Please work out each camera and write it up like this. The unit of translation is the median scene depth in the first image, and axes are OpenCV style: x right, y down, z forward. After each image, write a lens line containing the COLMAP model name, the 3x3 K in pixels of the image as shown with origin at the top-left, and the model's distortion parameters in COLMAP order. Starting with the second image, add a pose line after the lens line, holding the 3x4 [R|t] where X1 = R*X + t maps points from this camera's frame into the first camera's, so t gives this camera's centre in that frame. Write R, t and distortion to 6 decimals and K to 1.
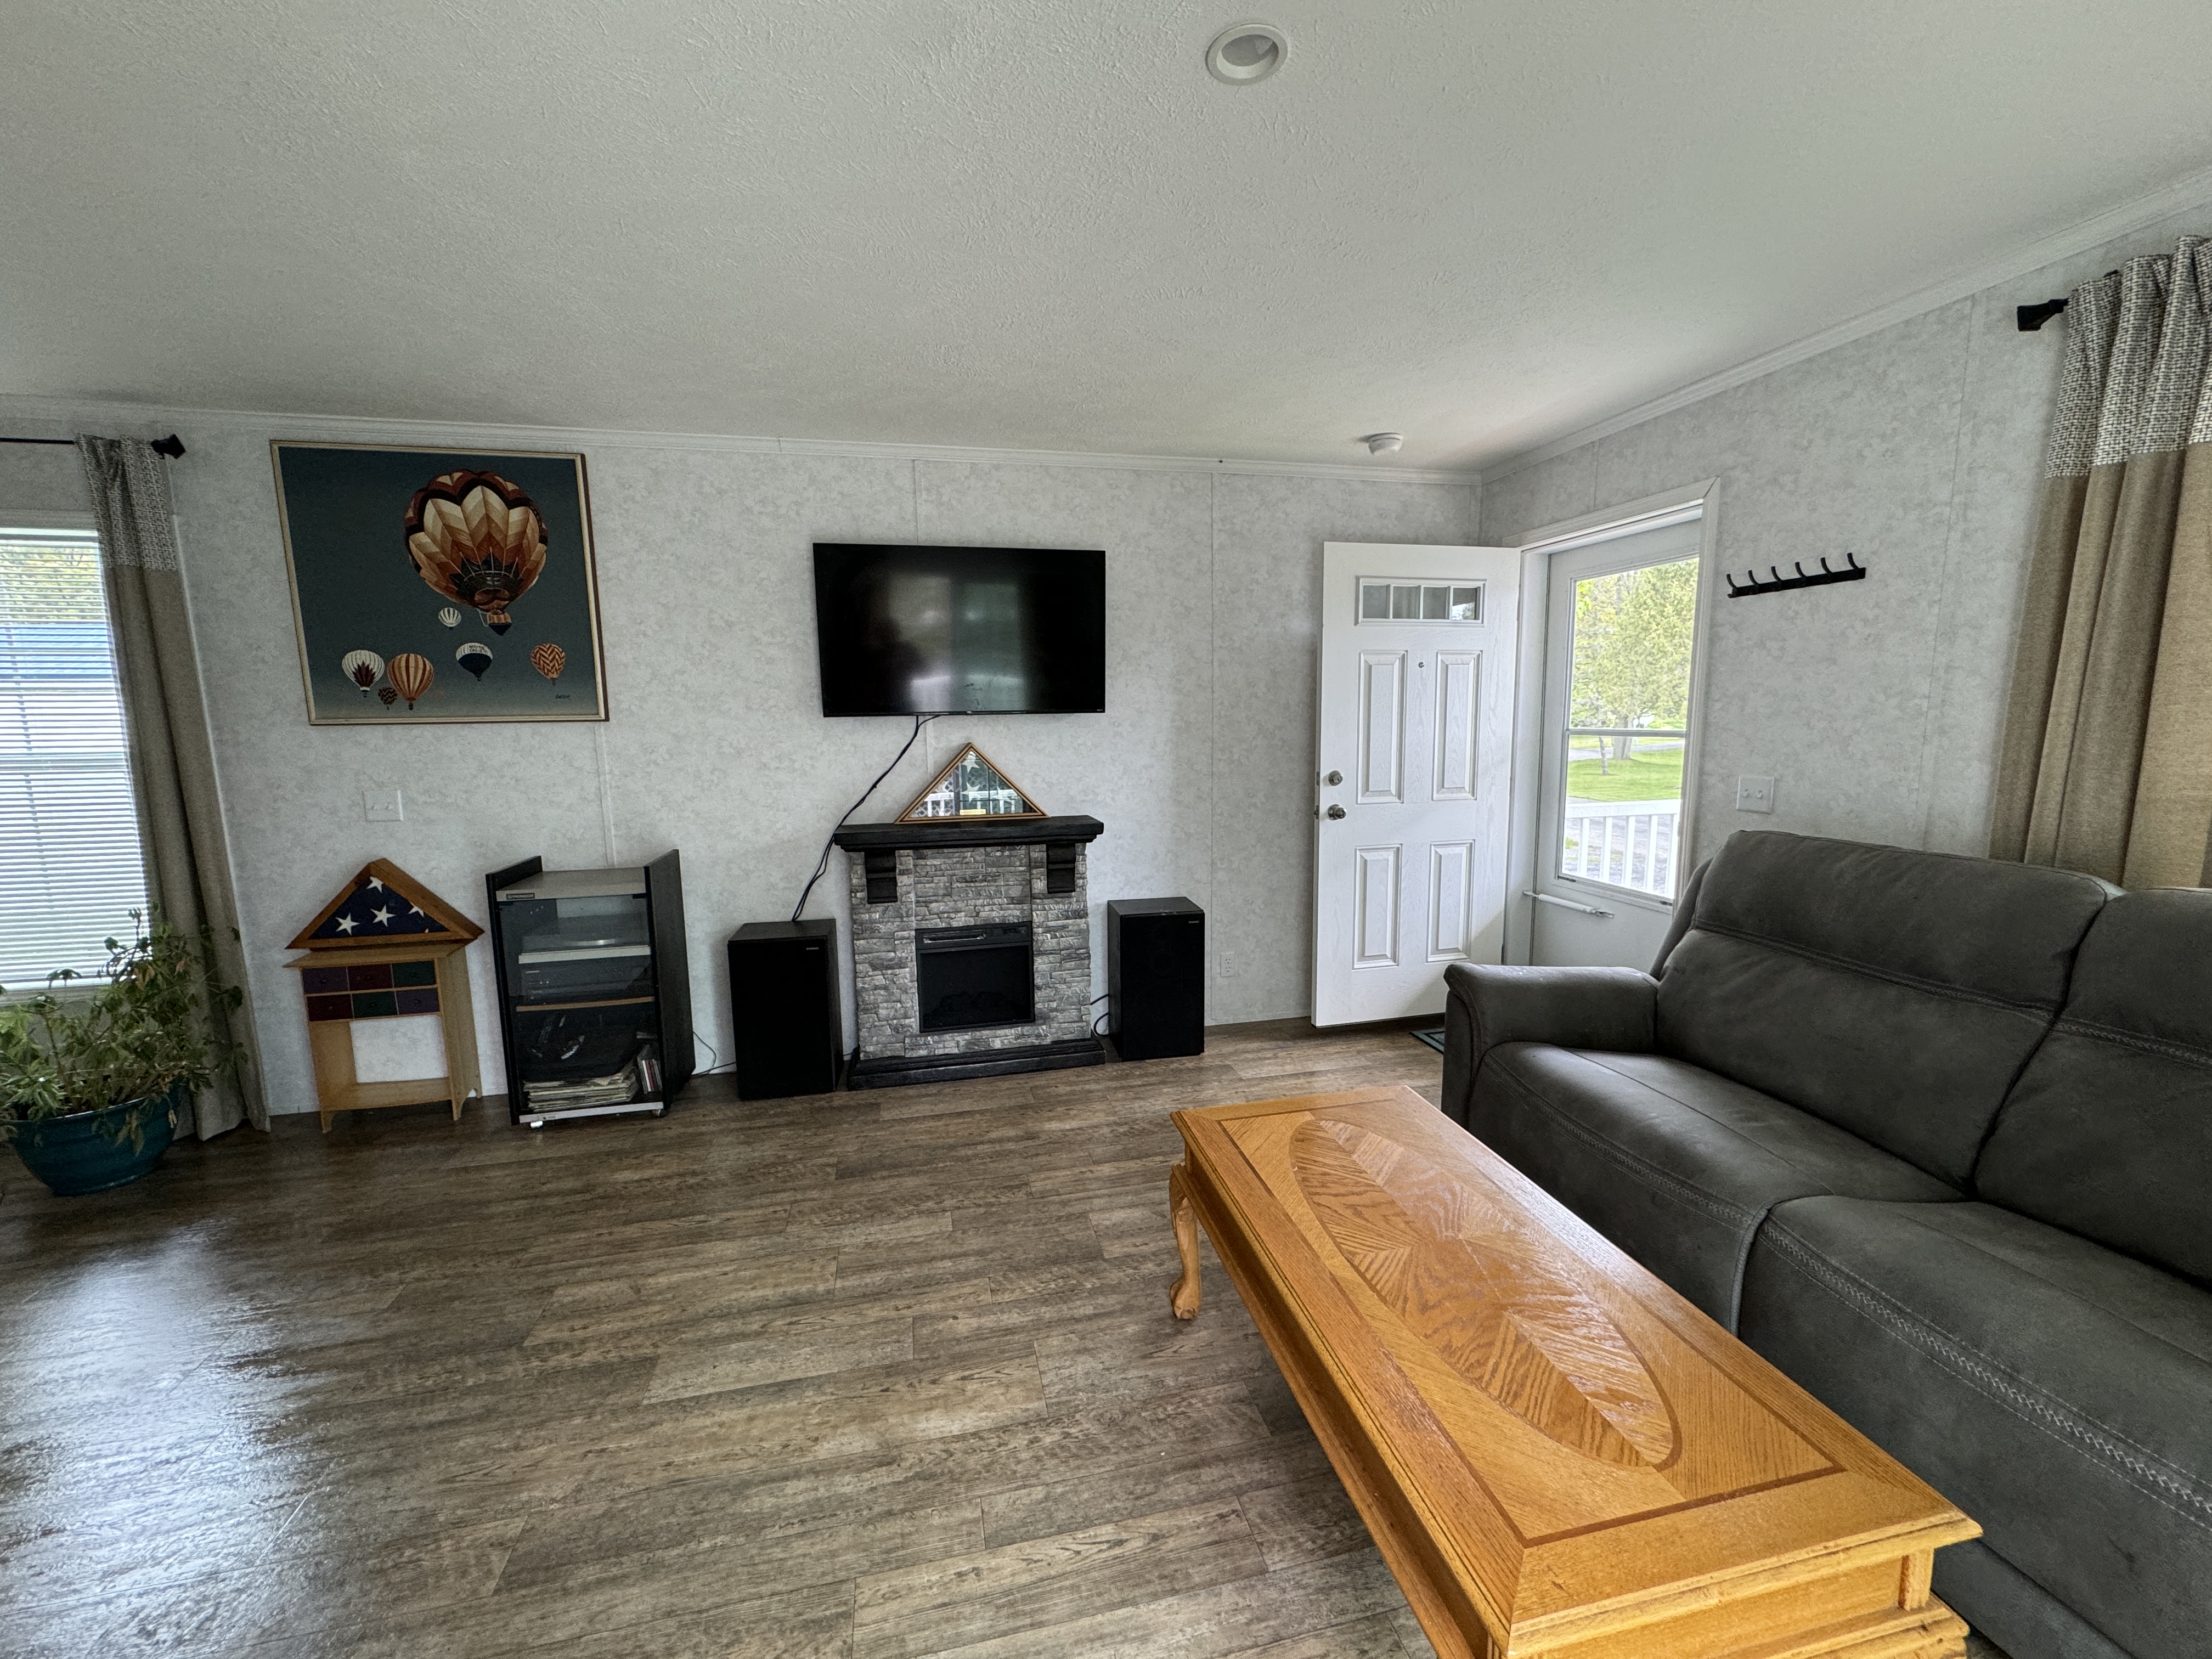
lens RADIAL K [[877.2, 0, 1108.8], [0, 877.2, 827.1], [0, 0, 1]] dist [-0.003288, 0.000908]
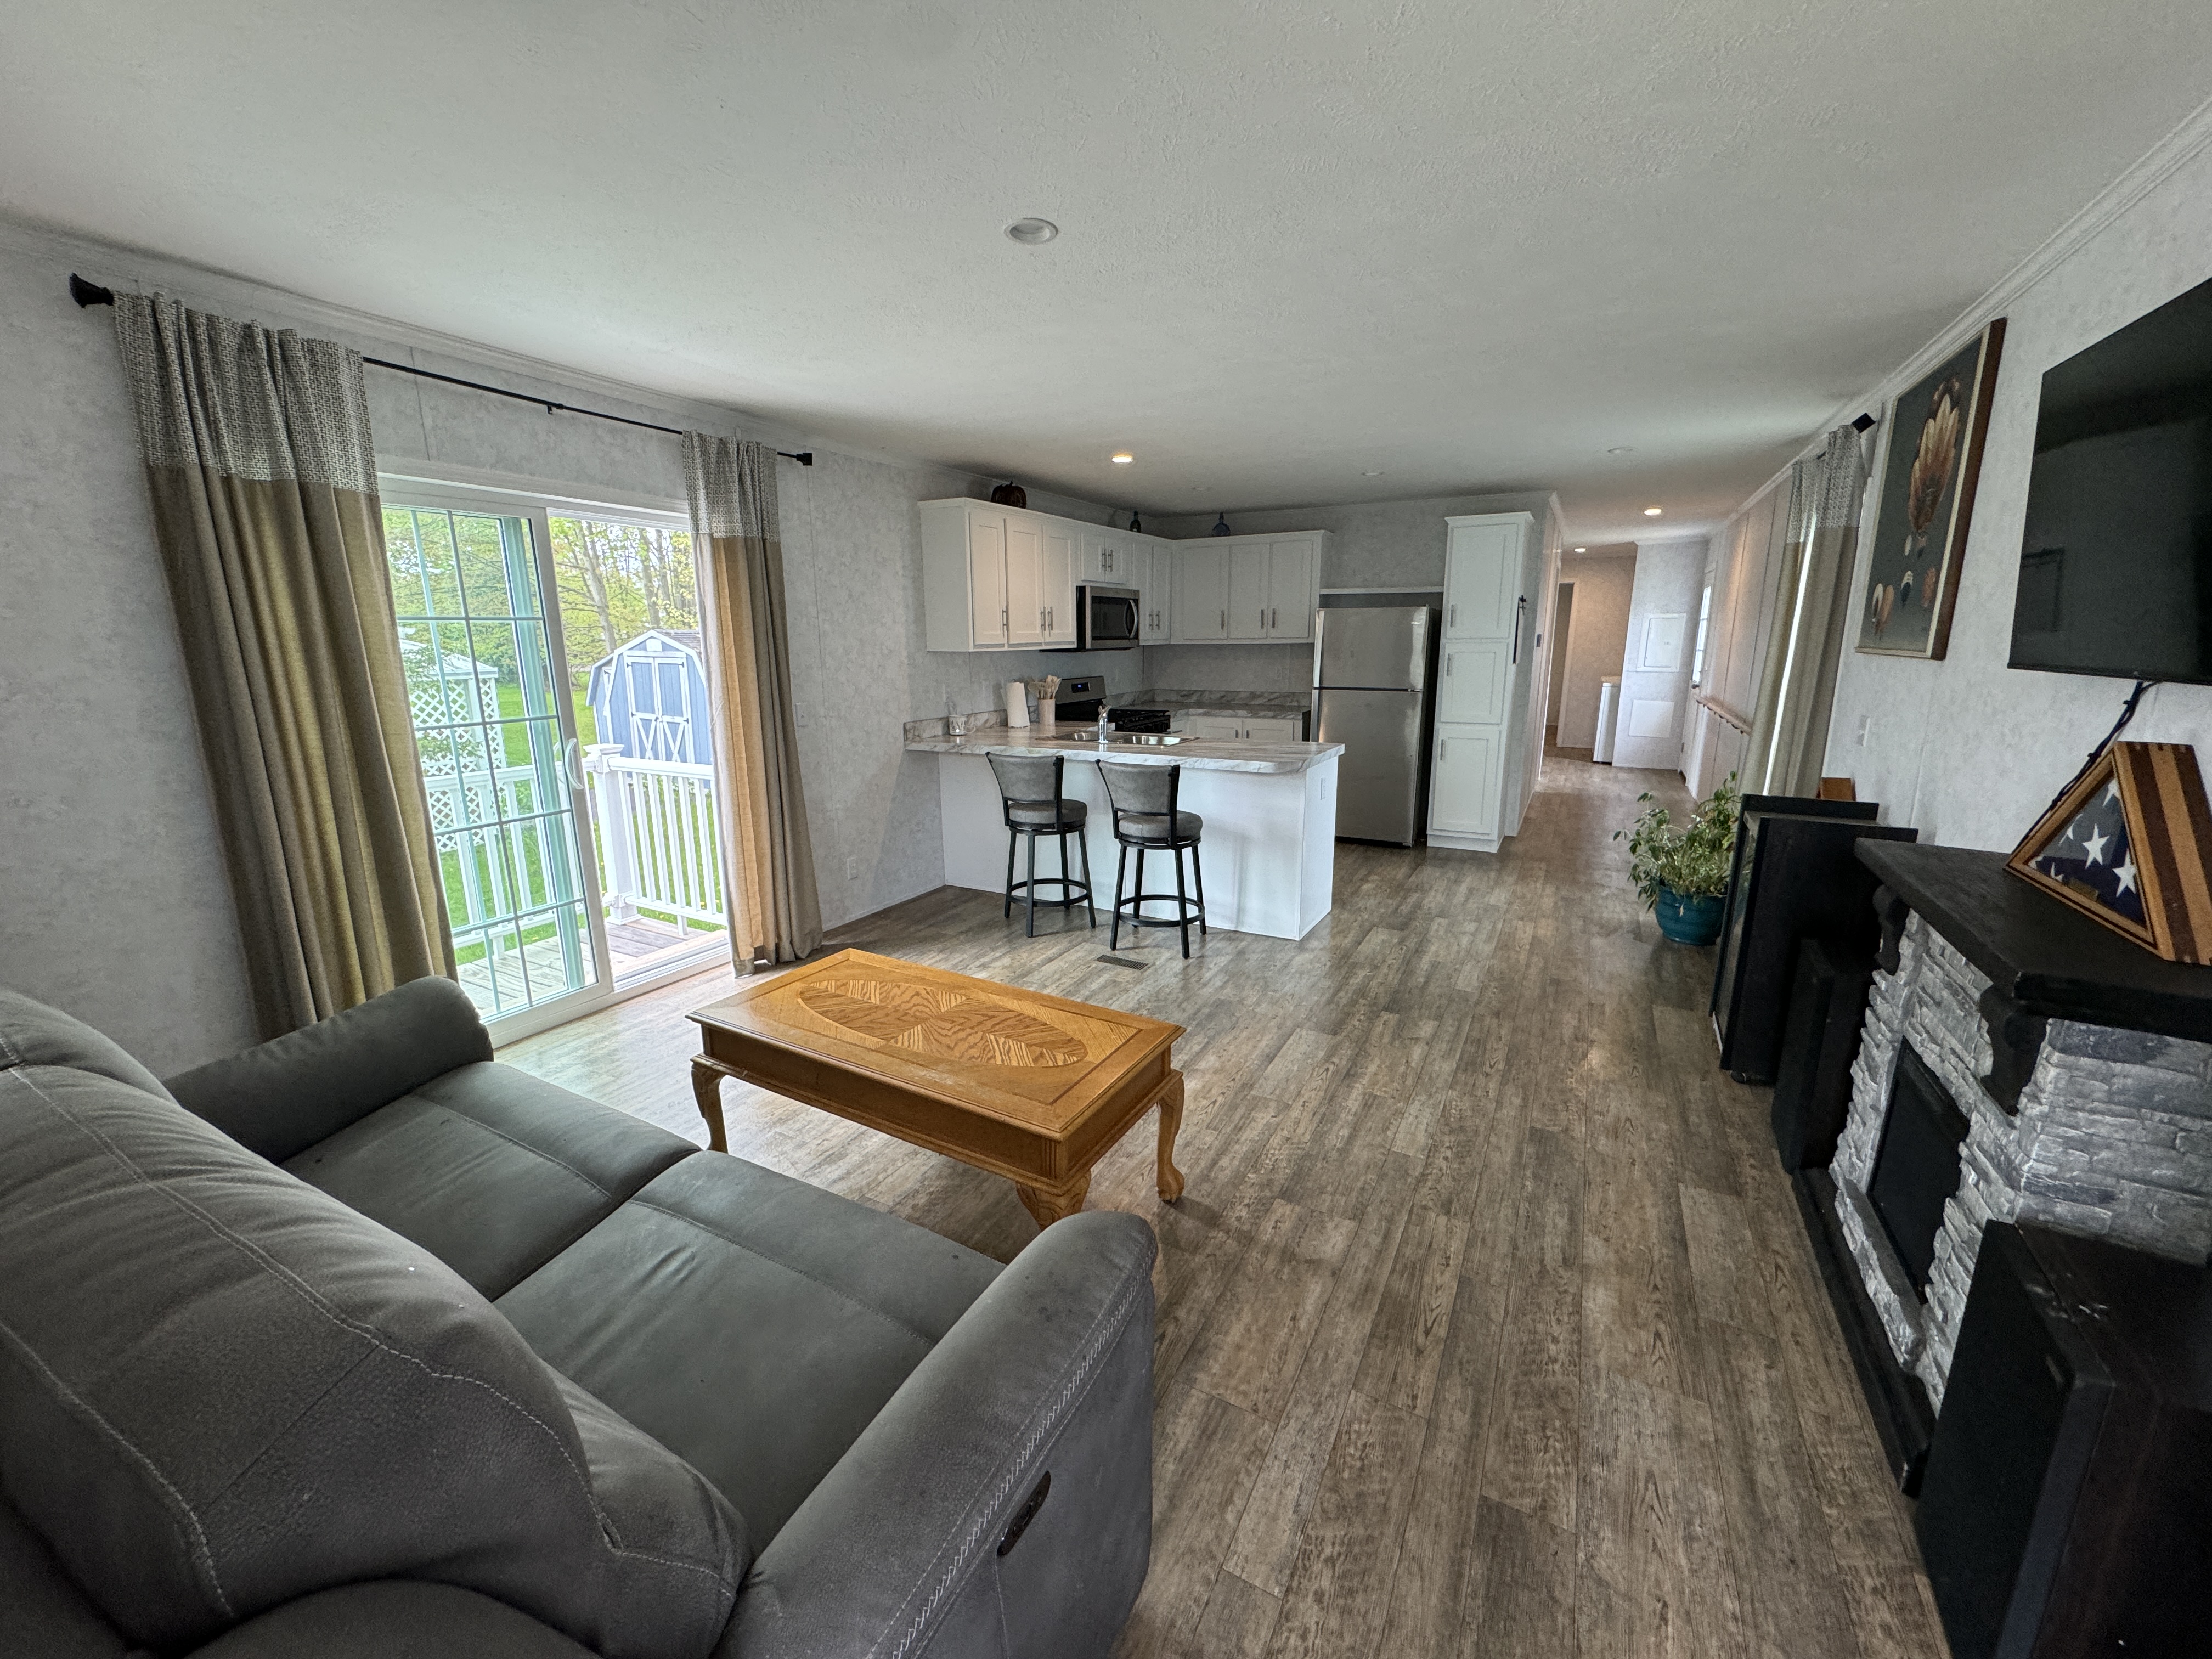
lens RADIAL K [[877.2, 0, 1102.2], [0, 877.2, 827.5], [0, 0, 1]] dist [-0.003288, 0.000908]
pose [[-0.665853, 0.179197, -0.724243, 0.700993], [-0.084842, 0.946244, 0.312128, -0.199262], [0.741243, 0.269278, -0.614856, 1.189551]]
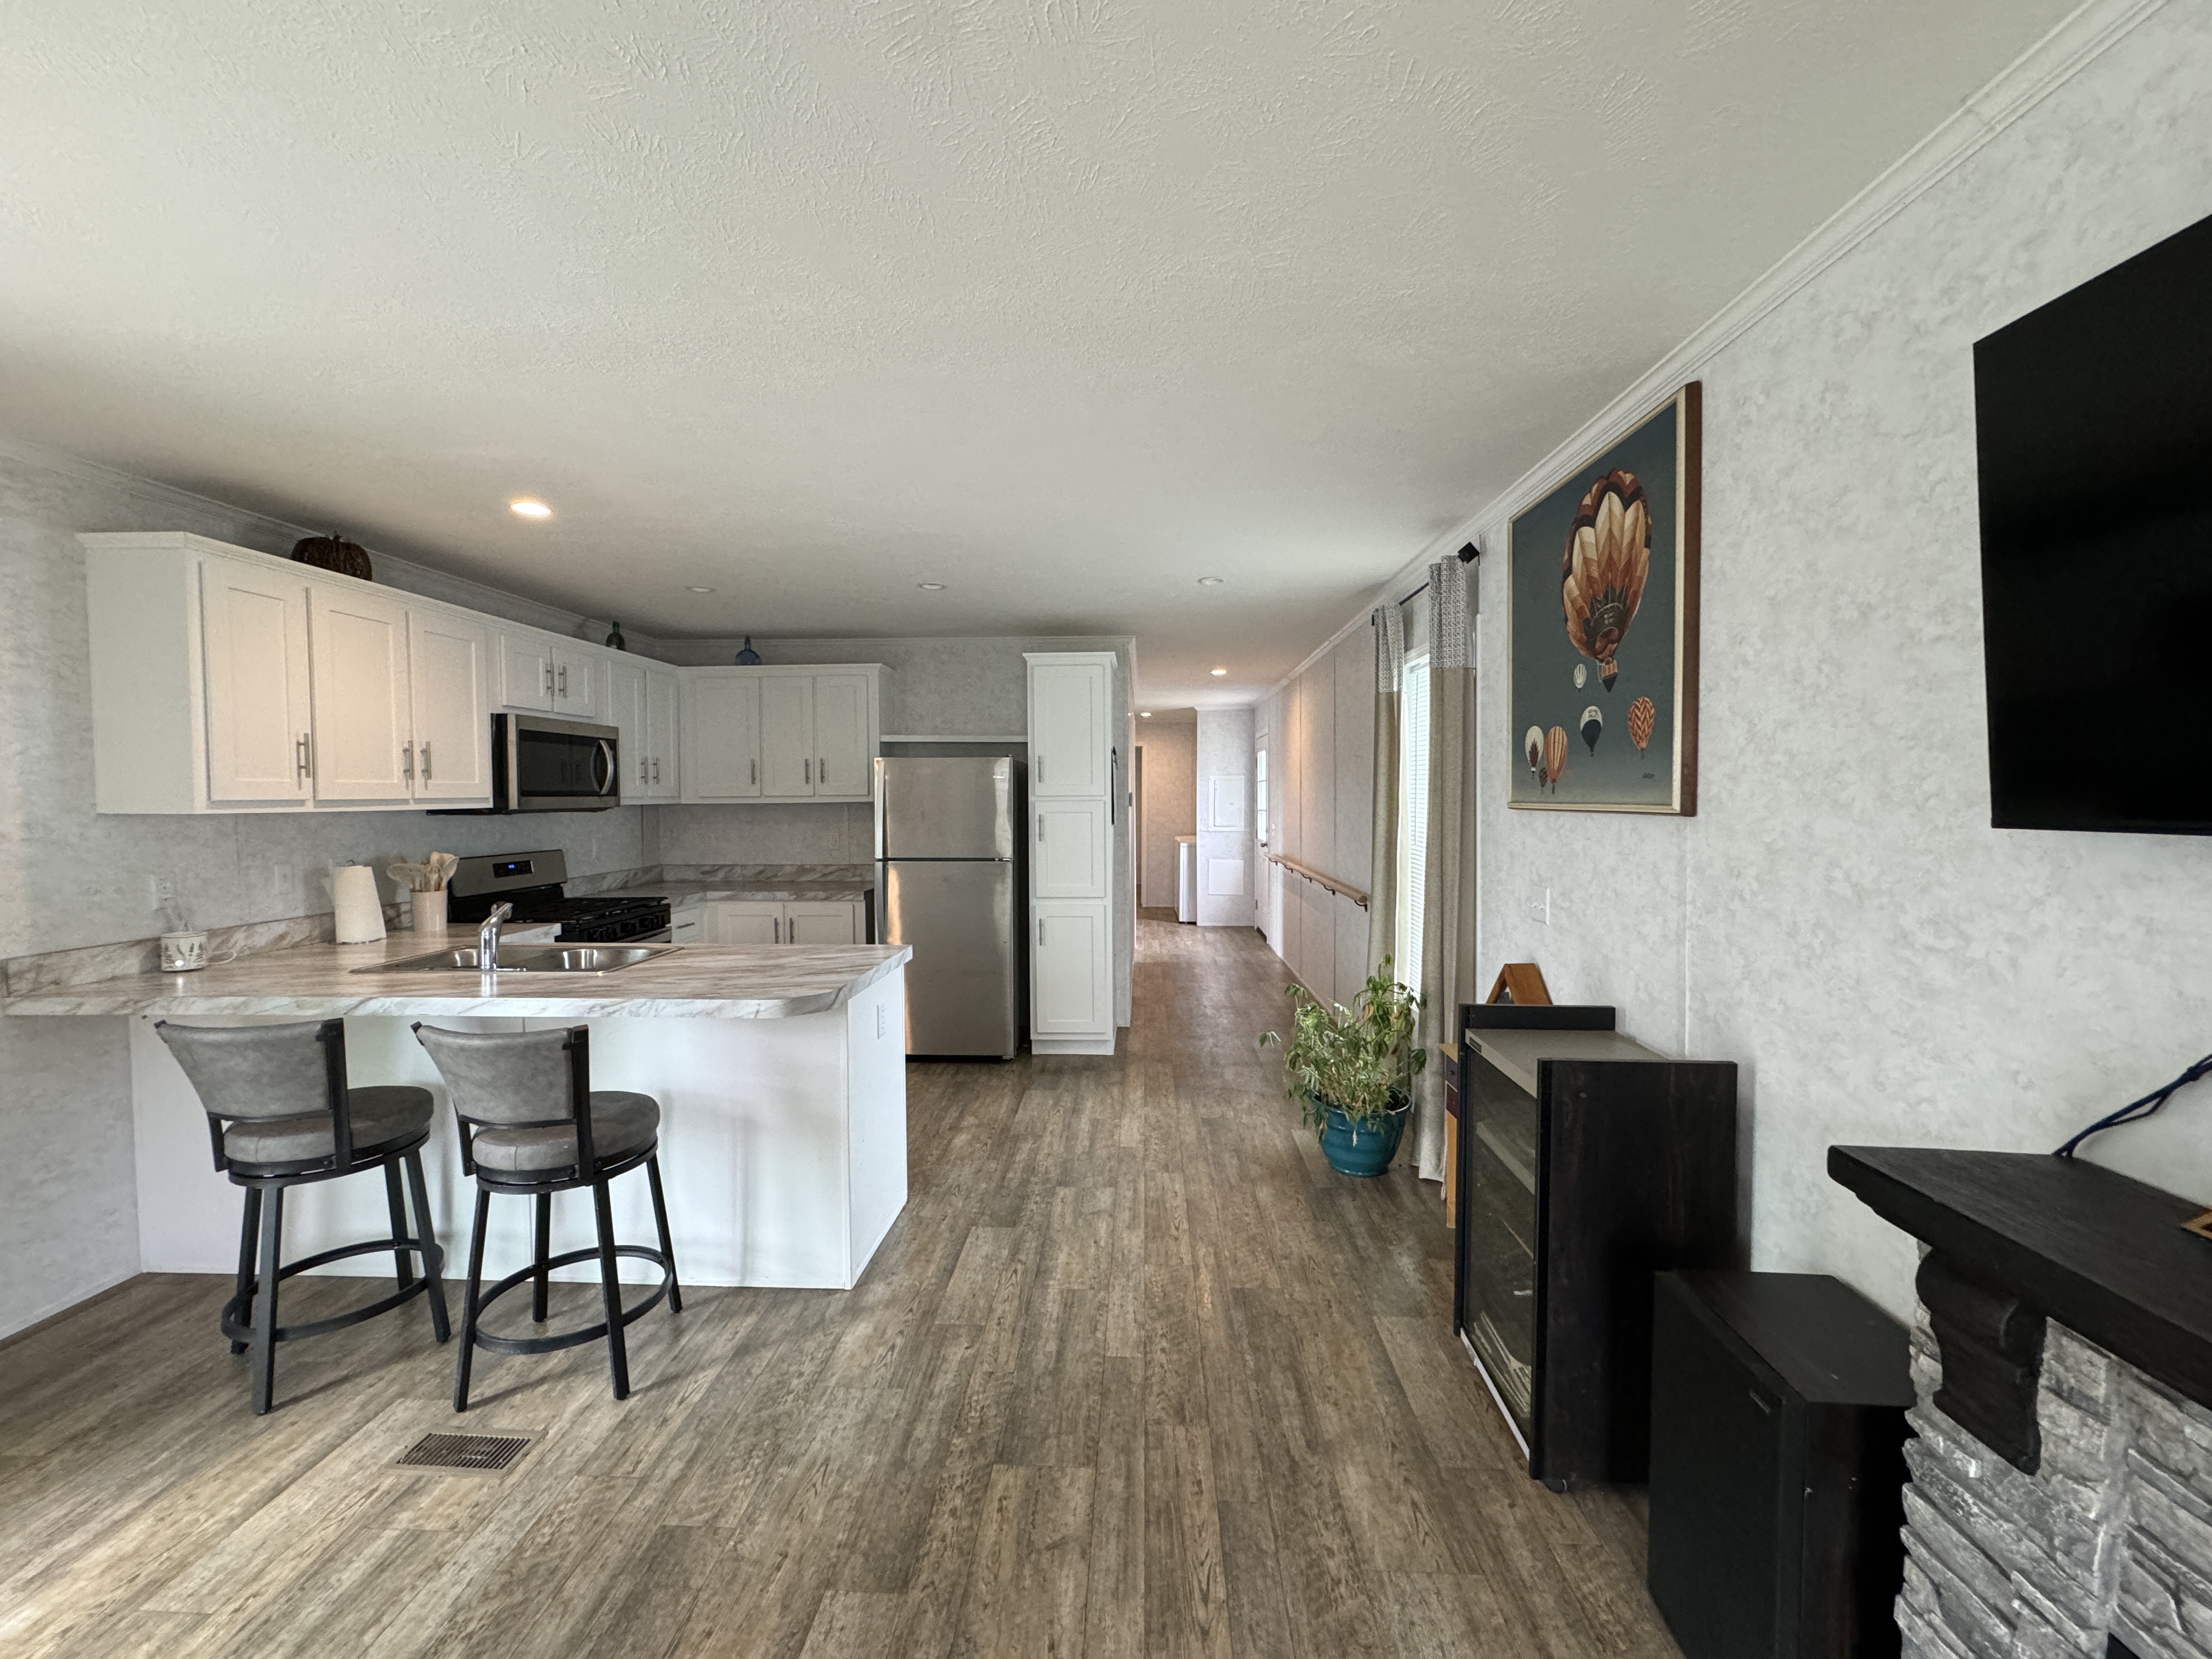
lens RADIAL K [[877.2, 0, 1100.4], [0, 877.2, 828.7], [0, 0, 1]] dist [-0.003288, 0.000908]
pose [[-0.271678, 0.051098, -0.961031, 0.134923], [-0.123816, 0.988435, 0.087557, -0.141584], [0.954390, 0.142778, -0.262209, 0.954853]]
